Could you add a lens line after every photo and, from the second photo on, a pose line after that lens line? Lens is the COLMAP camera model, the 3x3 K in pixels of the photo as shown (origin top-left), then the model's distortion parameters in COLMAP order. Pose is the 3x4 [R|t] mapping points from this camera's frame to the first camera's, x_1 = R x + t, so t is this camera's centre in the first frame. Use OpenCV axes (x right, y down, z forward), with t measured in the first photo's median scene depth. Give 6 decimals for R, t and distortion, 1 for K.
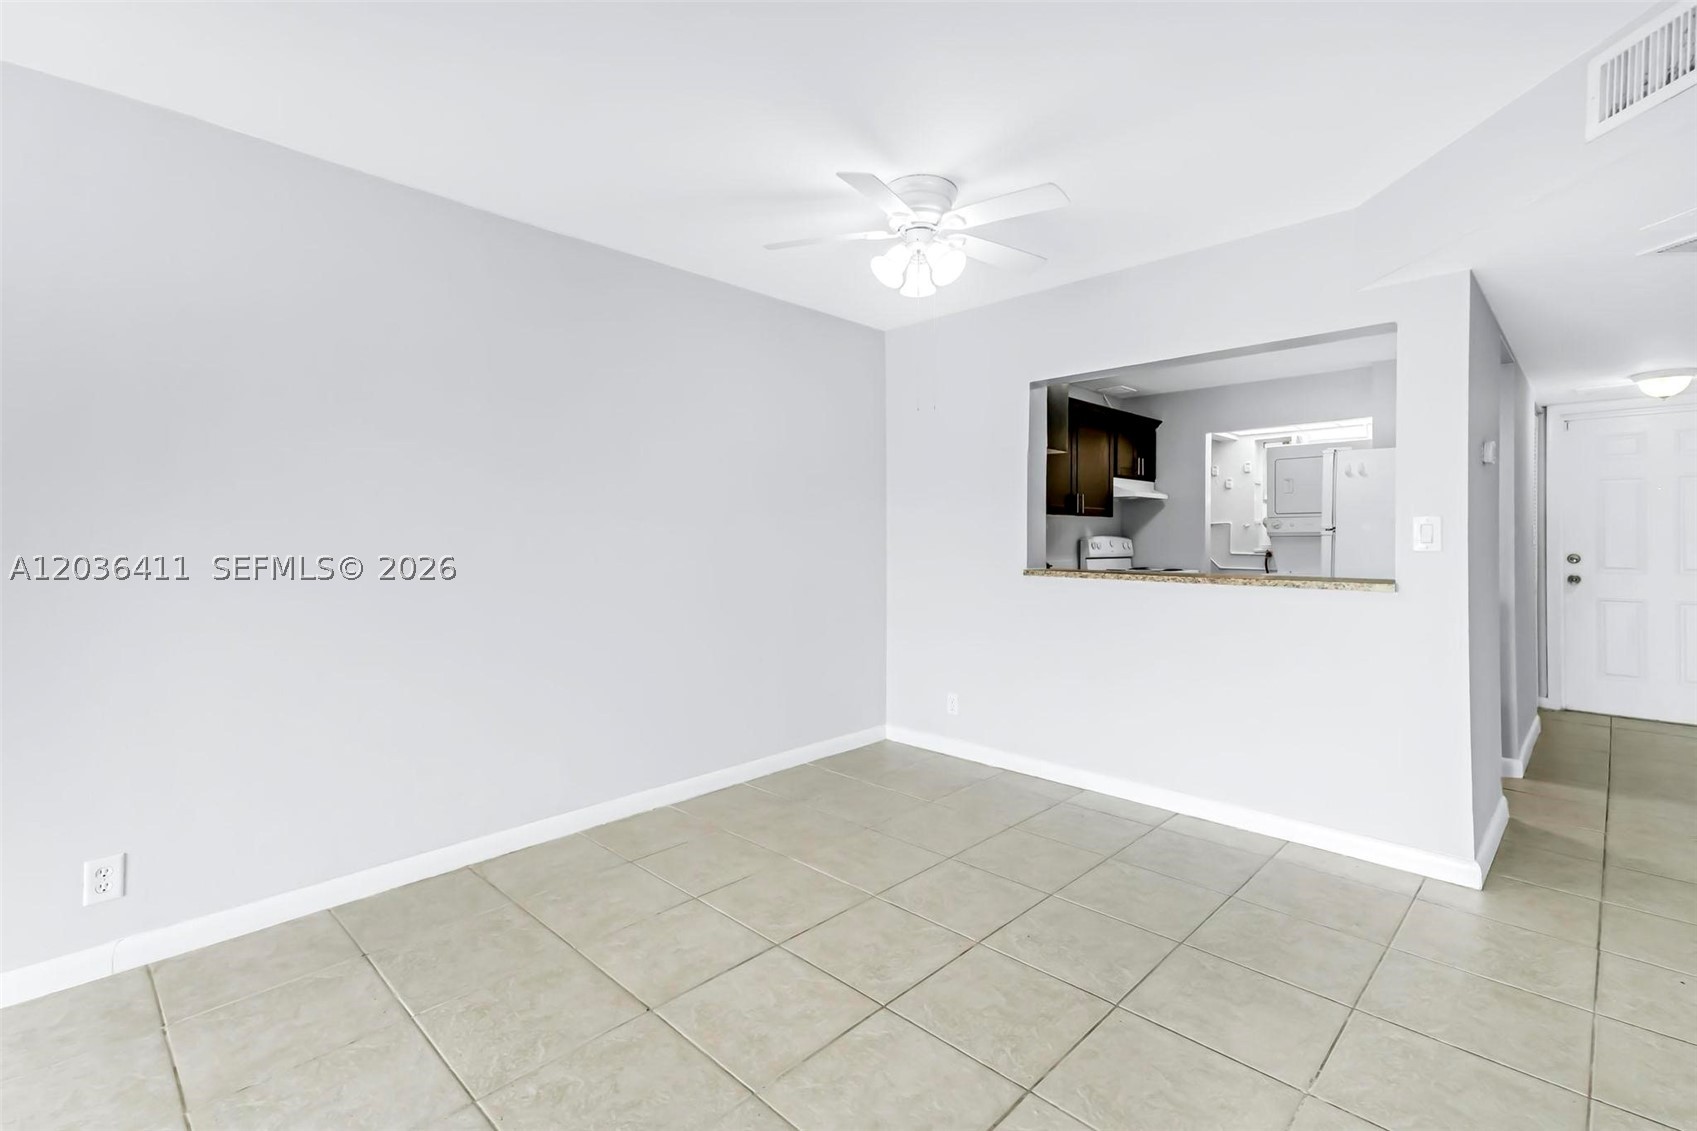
lens RADIAL K [[764.0, 0, 852.3], [0, 764.0, 541.8], [0, 0, 1]] dist [0.040854, -0.000493]
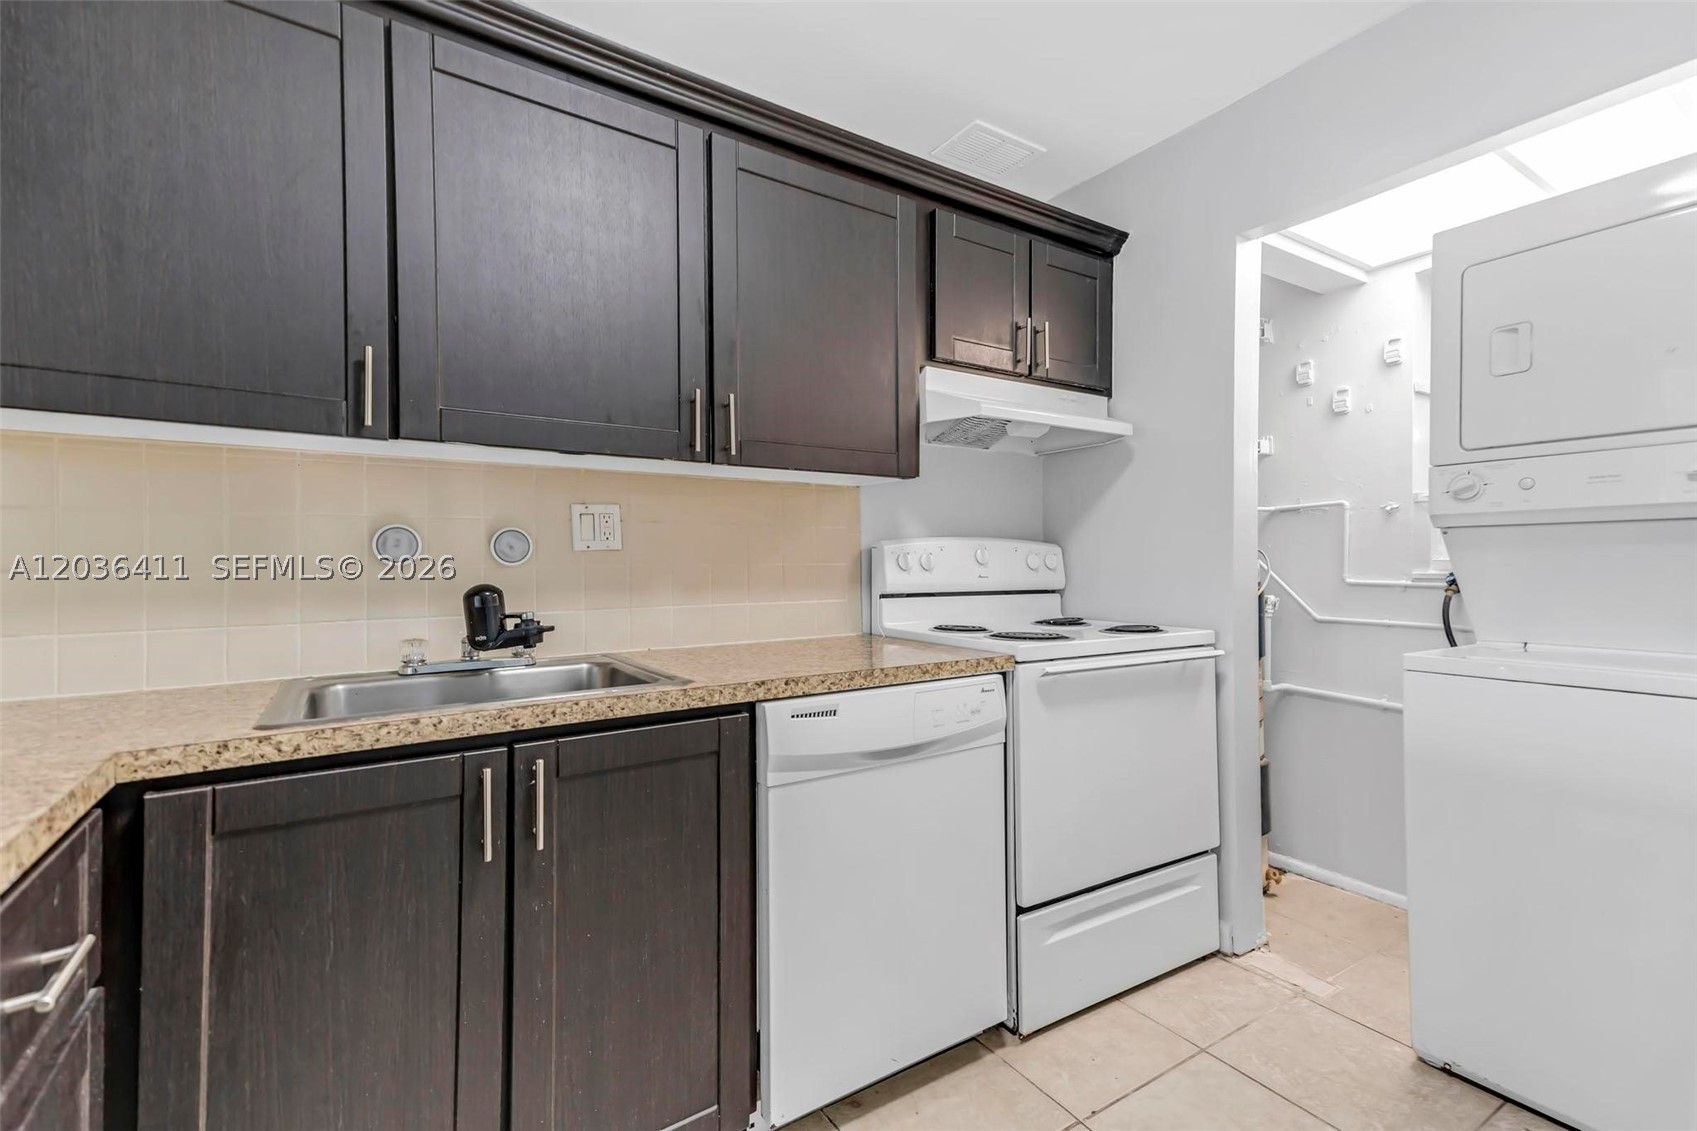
lens RADIAL K [[757.6, 0, 848.5], [0, 757.6, 565.5], [0, 0, 1]] dist [0.040824, 0.000045]
pose [[0.975186, -0.003648, -0.221357, 0.438888], [0.003808, 0.999993, 0.000297, 0.007654], [0.221355, -0.001133, 0.975193, 0.749856]]
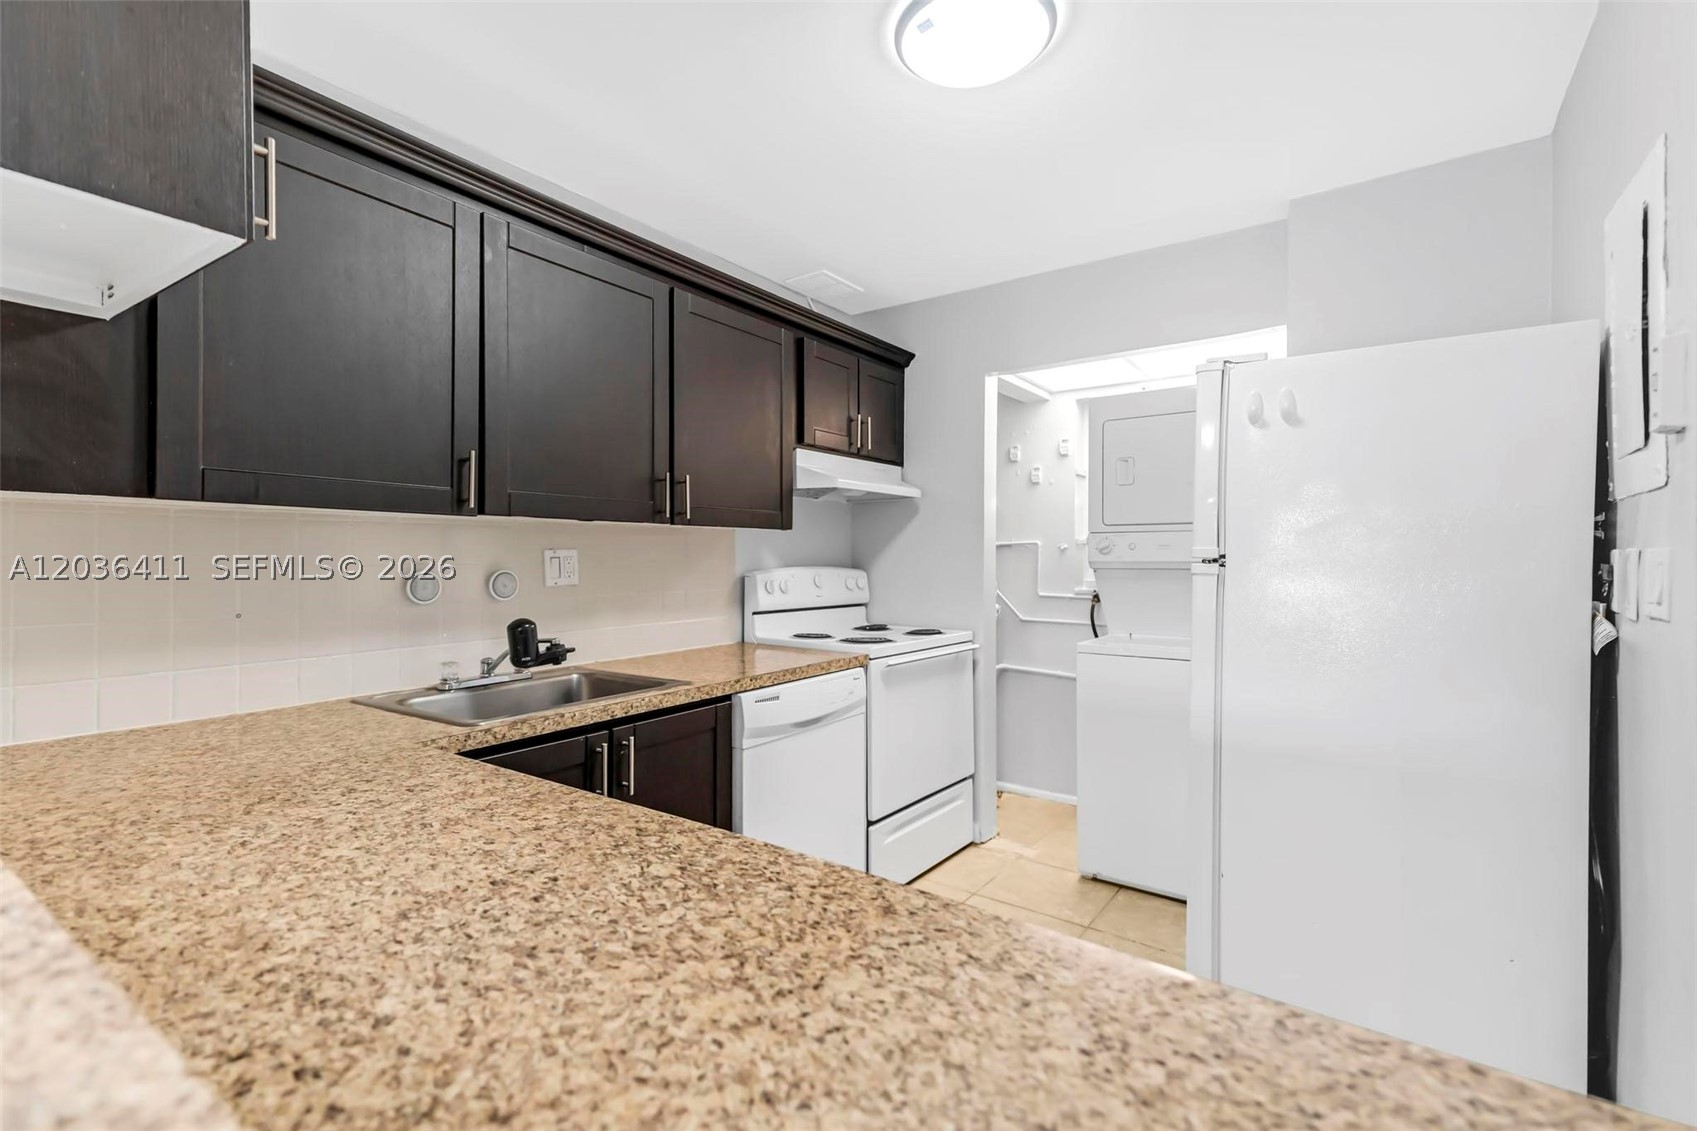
lens RADIAL K [[757.6, 0, 848.5], [0, 757.6, 565.5], [0, 0, 1]] dist [0.040824, 0.000045]
pose [[0.989130, -0.001849, 0.147033, 0.346720], [0.000853, 0.999976, 0.006838, -0.015008], [-0.147042, -0.006638, 0.989108, 0.595359]]
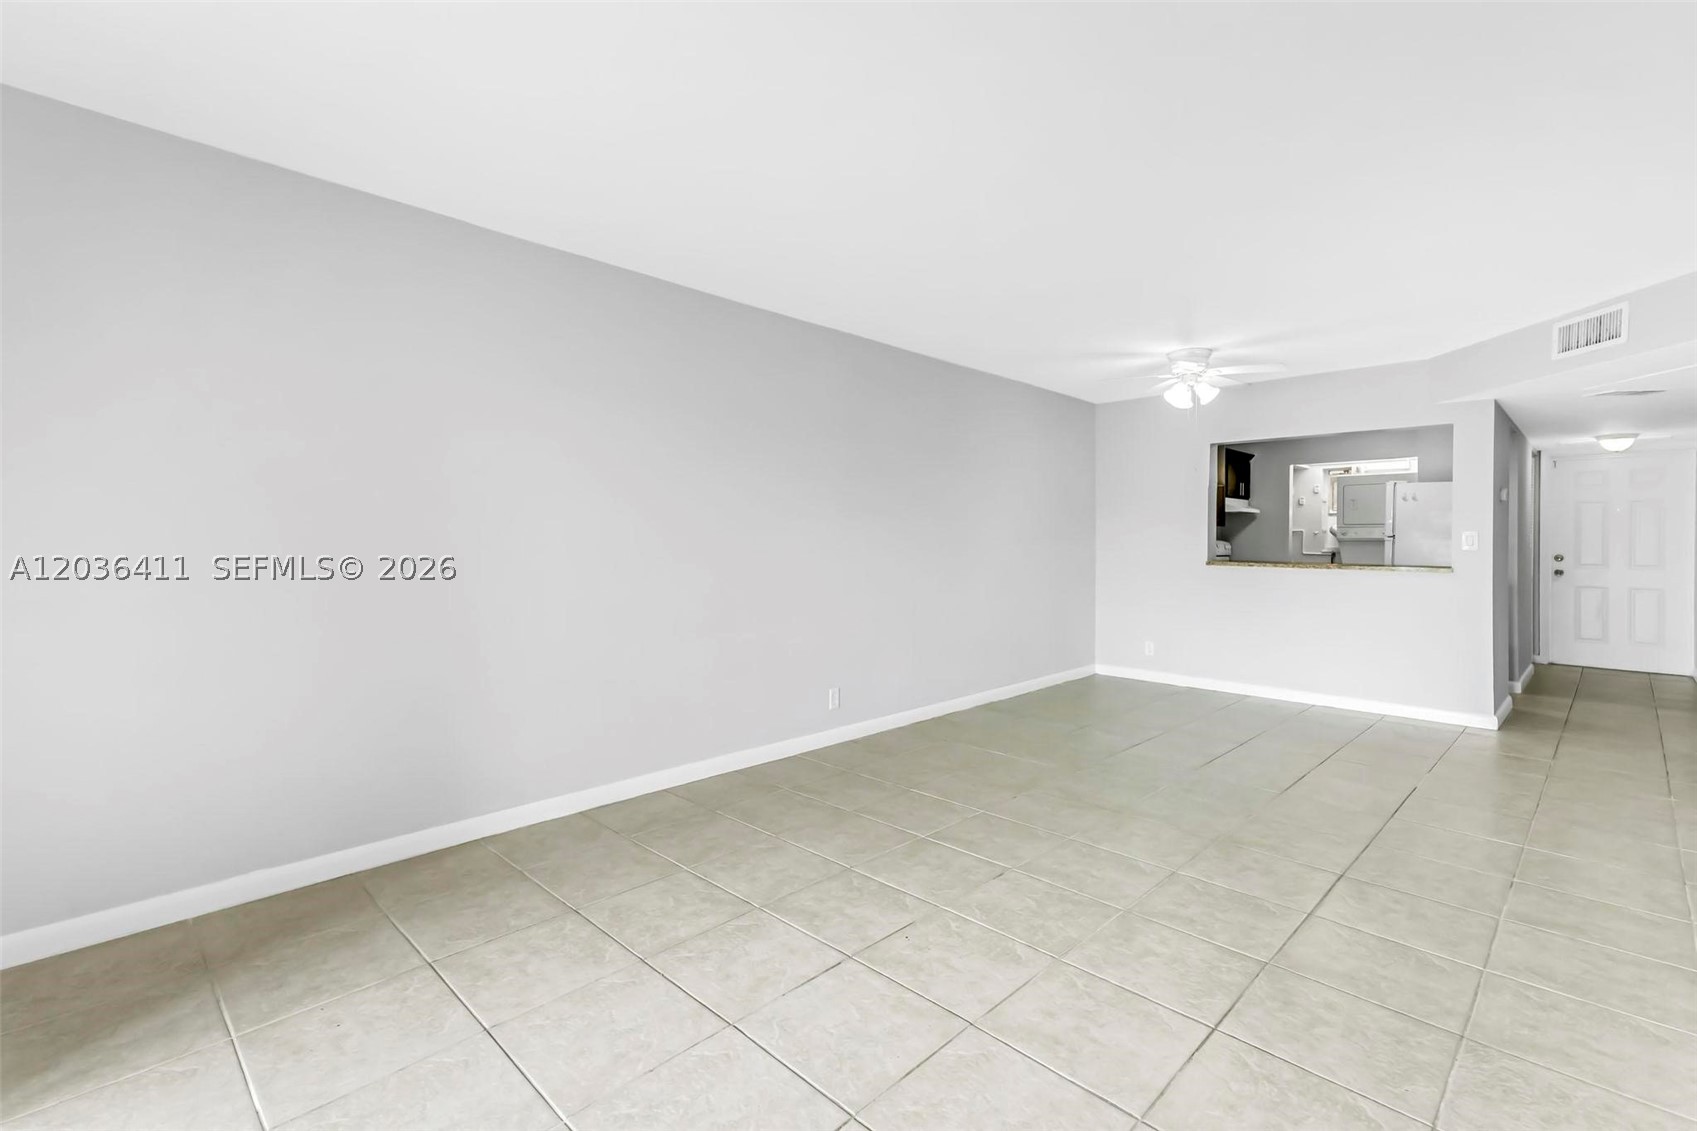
lens RADIAL K [[759.2, 0, 848.8], [0, 759.2, 543.5], [0, 0, 1]] dist [0.040740, 0.000355]
pose [[0.999964, 0.006503, -0.005518, -0.381537], [-0.006494, 0.999977, 0.001771, 0.000968], [0.005529, -0.001736, 0.999983, -0.448052]]
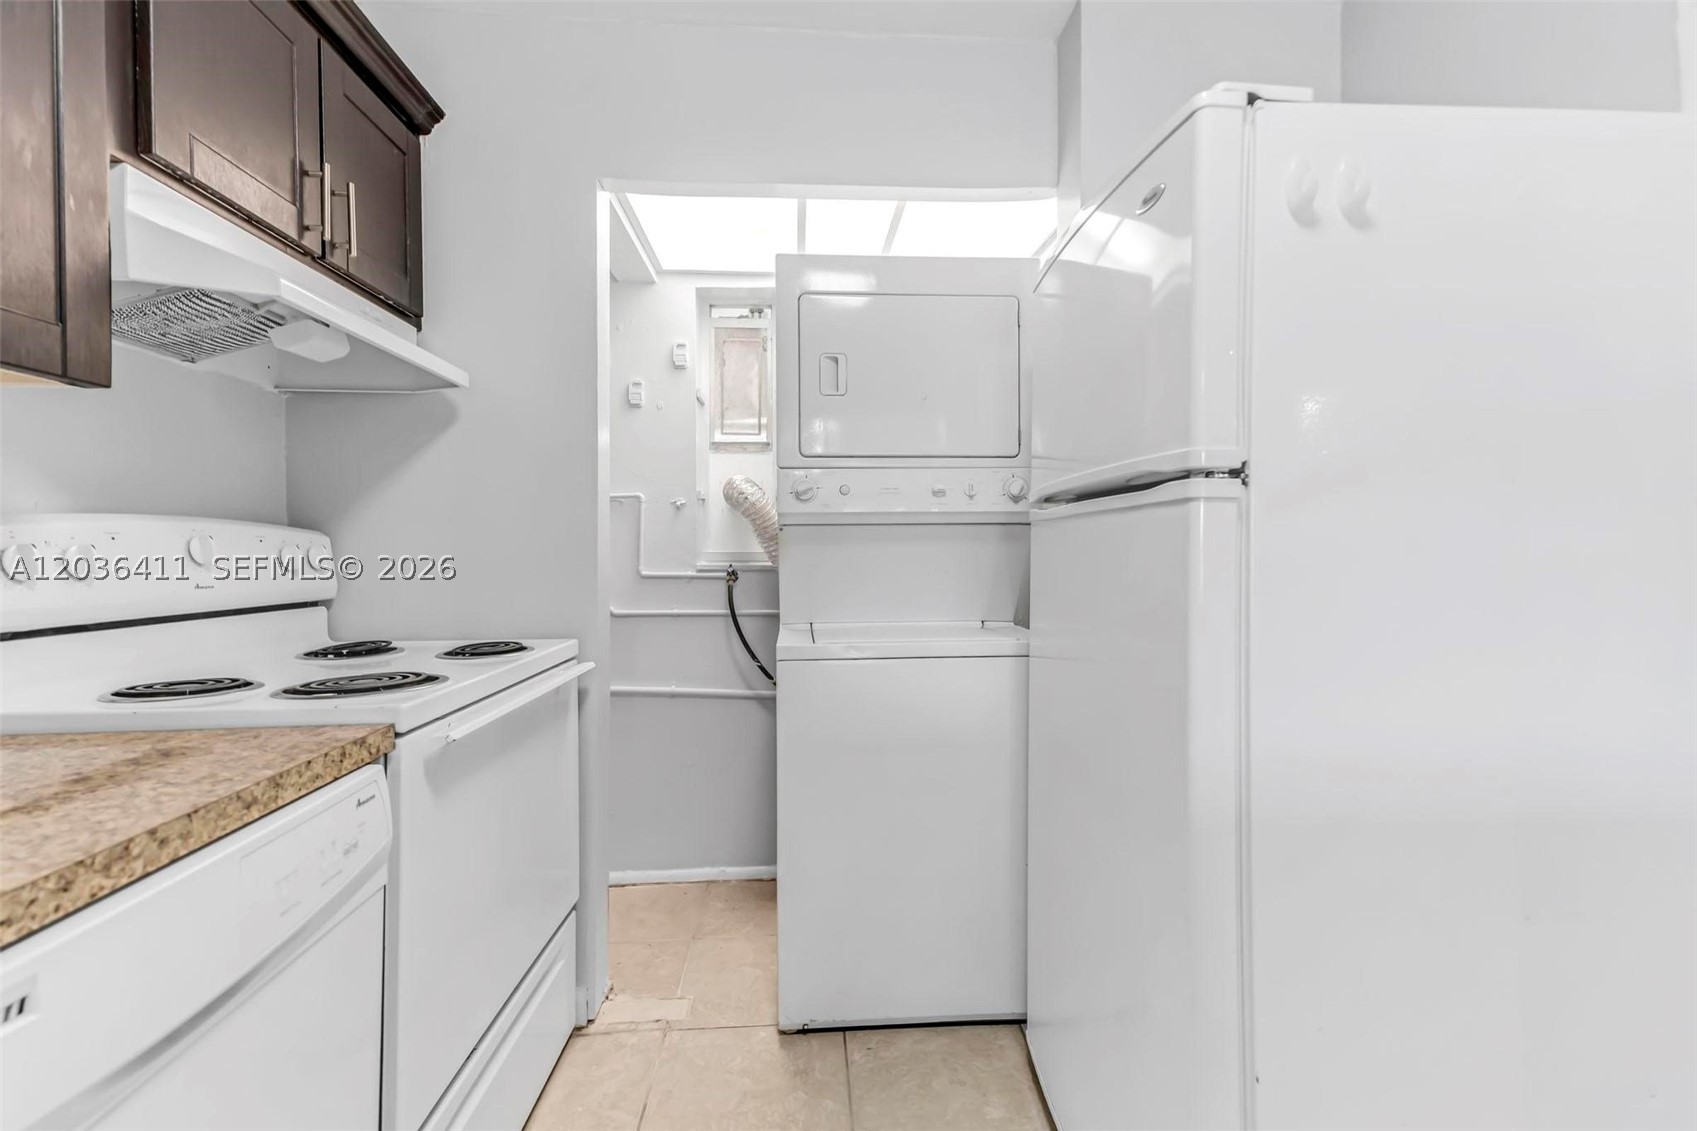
lens RADIAL K [[764.0, 0, 852.3], [0, 764.0, 541.8], [0, 0, 1]] dist [0.040854, -0.000493]
pose [[0.673737, 0.000255, 0.738971, 0.365902], [0.008067, 0.999938, -0.007700, 0.003336], [-0.738927, 0.011149, 0.673693, 0.873927]]
